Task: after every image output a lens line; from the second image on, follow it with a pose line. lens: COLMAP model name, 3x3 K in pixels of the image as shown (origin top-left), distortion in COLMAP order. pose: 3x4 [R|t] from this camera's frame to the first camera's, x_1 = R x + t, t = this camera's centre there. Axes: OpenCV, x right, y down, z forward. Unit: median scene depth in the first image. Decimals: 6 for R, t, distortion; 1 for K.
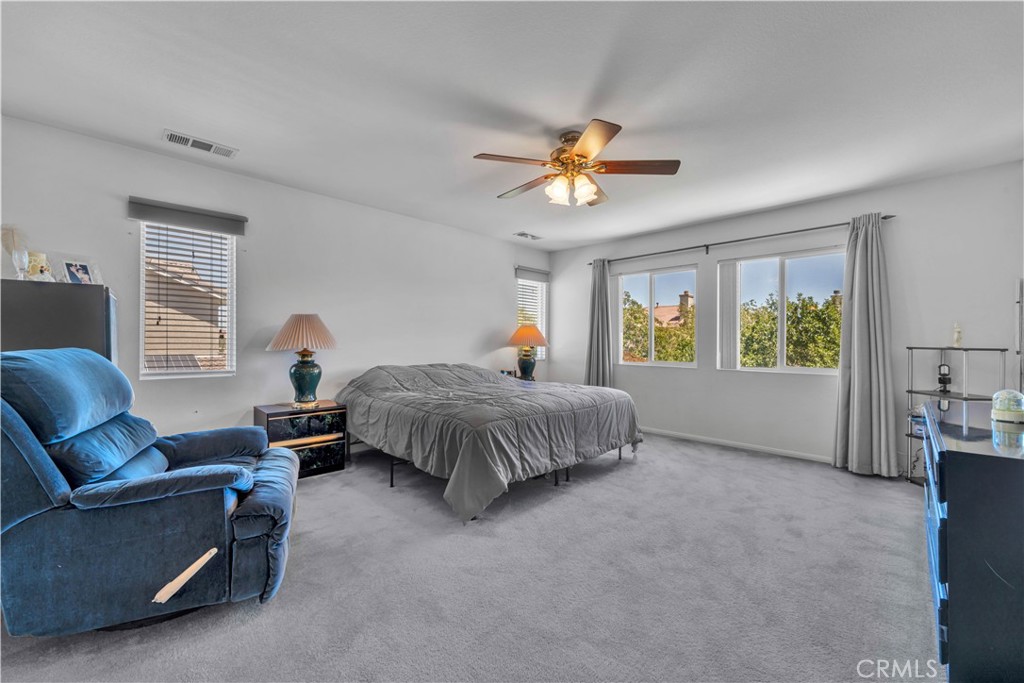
lens RADIAL K [[424.9, 0, 503.3], [0, 424.9, 345.0], [0, 0, 1]] dist [0.000904, -0.001126]
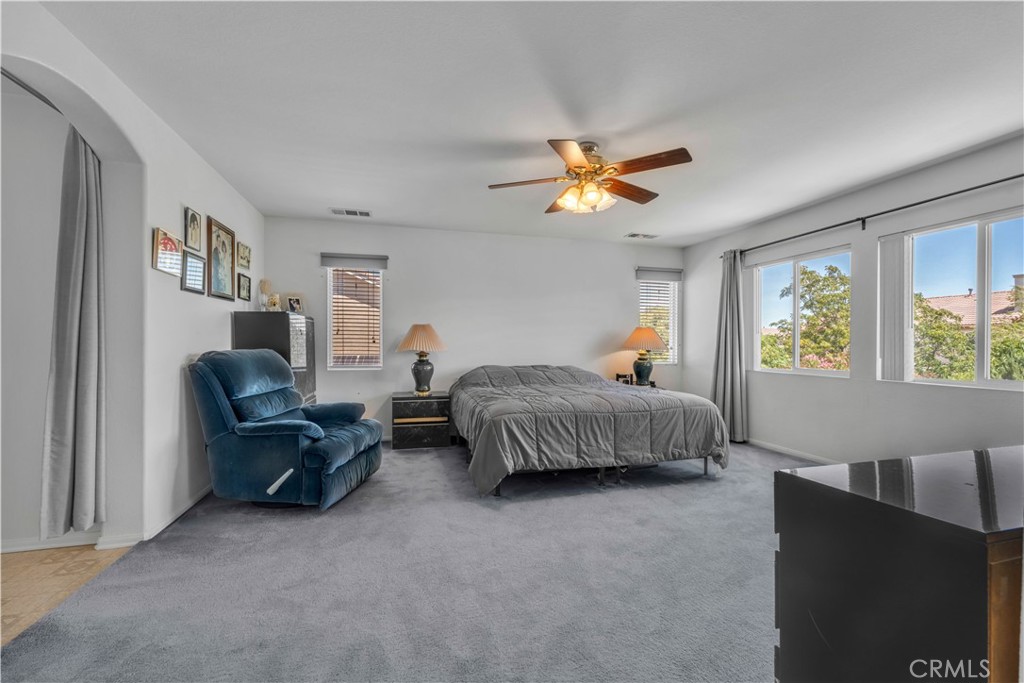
lens RADIAL K [[424.9, 0, 495.5], [0, 424.9, 352.8], [0, 0, 1]] dist [0.000904, -0.001126]
pose [[0.854023, 0.006603, -0.520194, 0.443819], [-0.001934, 0.999953, 0.009518, 0.002583], [0.520232, -0.007122, 0.853995, -0.003683]]
